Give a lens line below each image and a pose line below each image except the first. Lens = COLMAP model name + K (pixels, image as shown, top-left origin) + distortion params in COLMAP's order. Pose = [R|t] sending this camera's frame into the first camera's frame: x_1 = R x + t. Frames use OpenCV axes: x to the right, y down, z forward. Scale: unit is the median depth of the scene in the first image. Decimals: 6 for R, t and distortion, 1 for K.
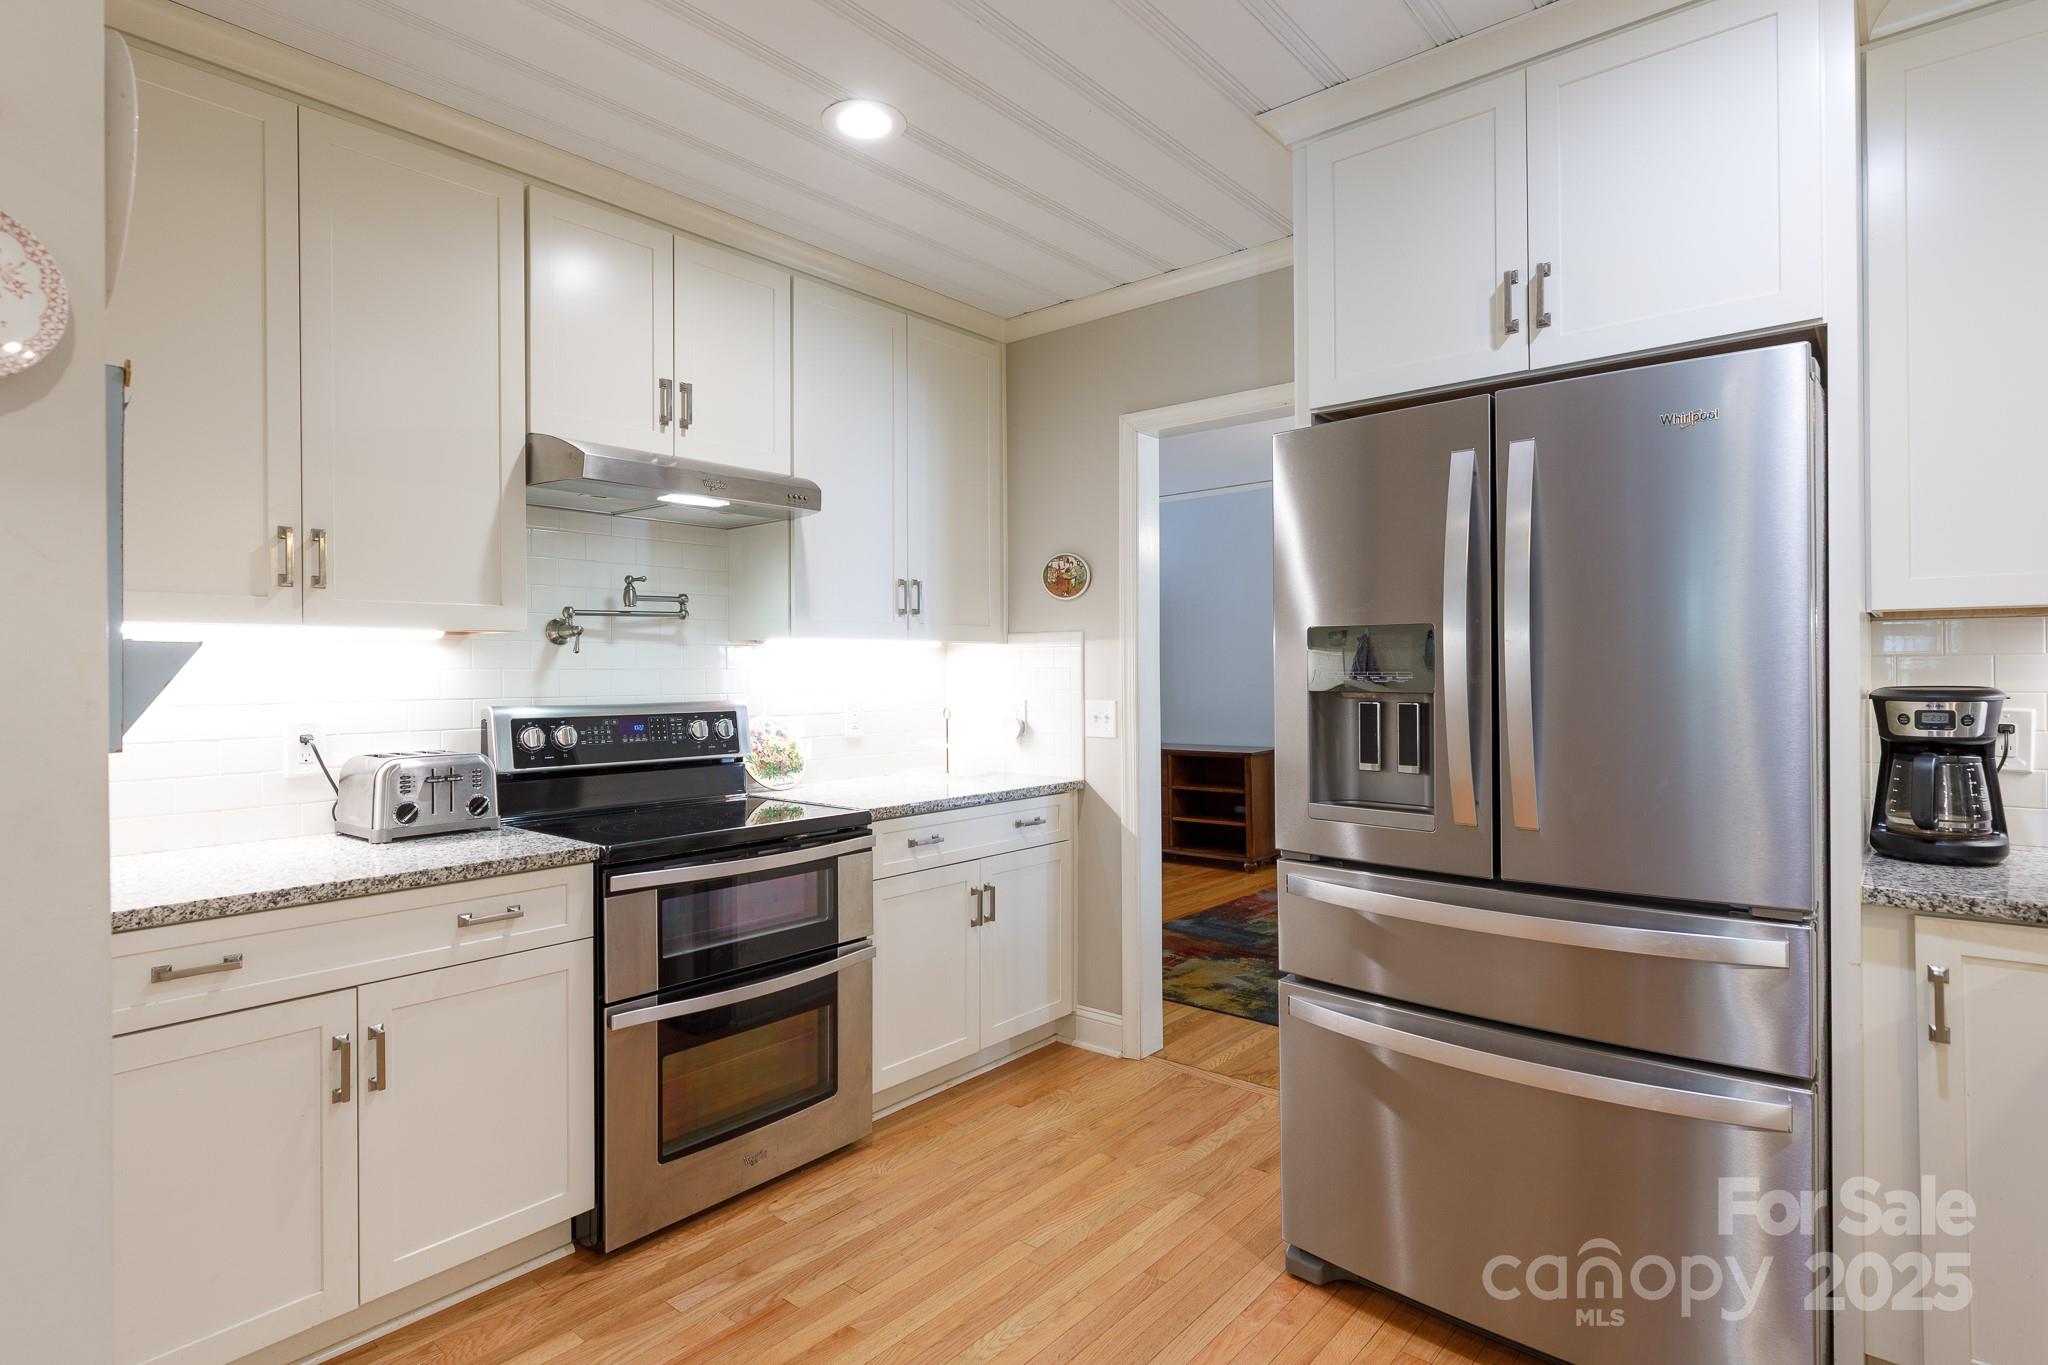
lens RADIAL K [[1048.4, 0, 1033.0], [0, 1048.4, 671.9], [0, 0, 1]] dist [-0.000821, 0.002050]
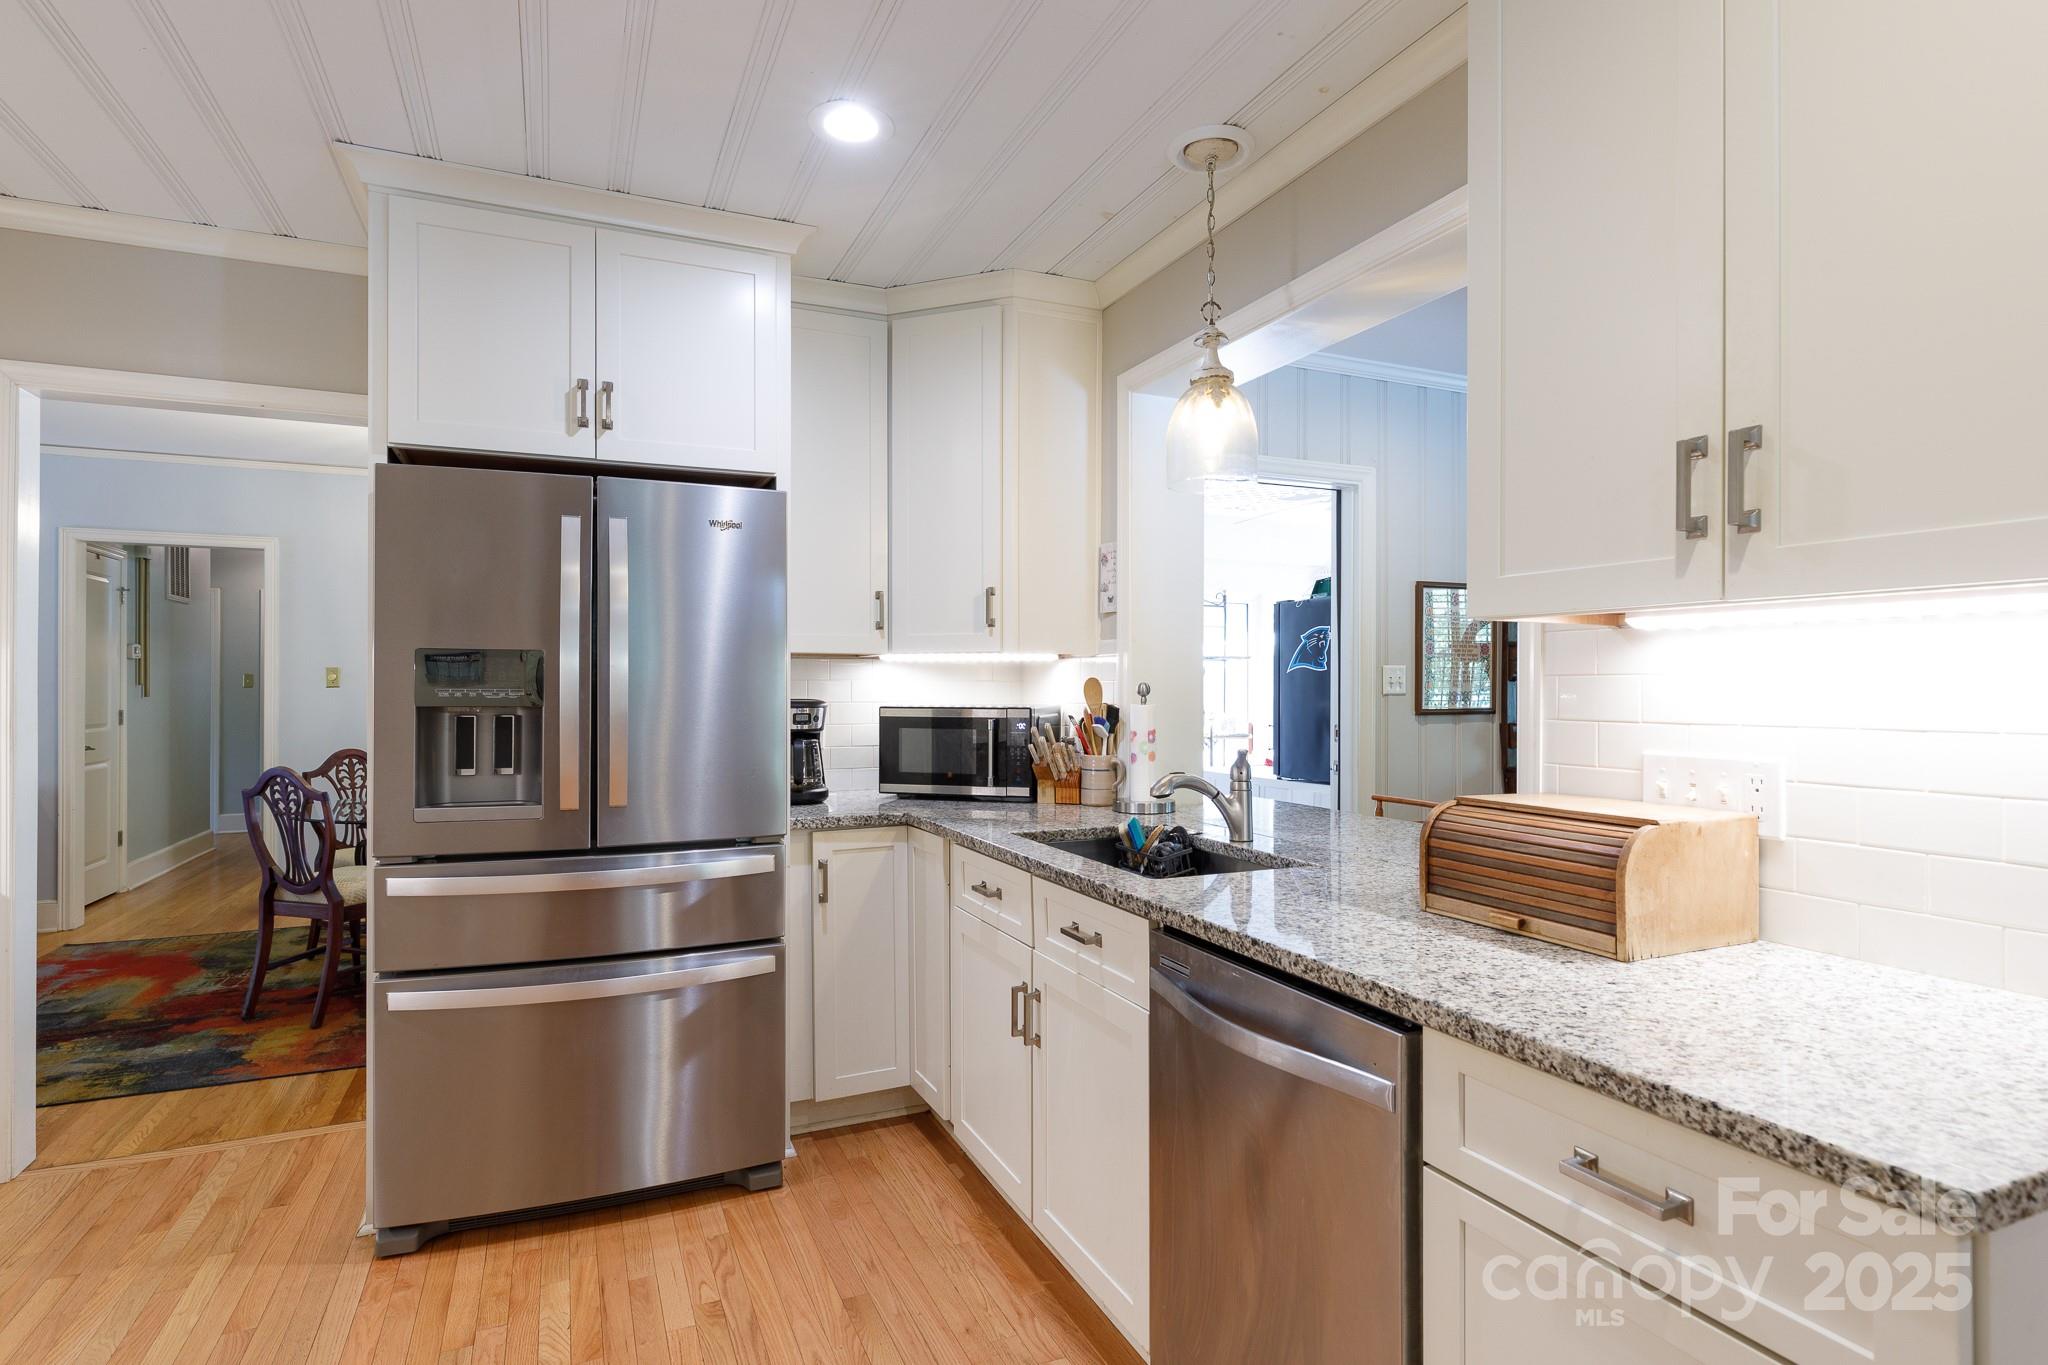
lens RADIAL K [[1048.4, 0, 1019.3], [0, 1048.4, 684.3], [0, 0, 1]] dist [-0.000821, 0.002050]
pose [[0.438218, 0.008450, 0.898829, -0.392393], [-0.001492, 0.999961, -0.008673, 0.003327], [-0.898867, 0.002460, 0.438214, -0.040392]]
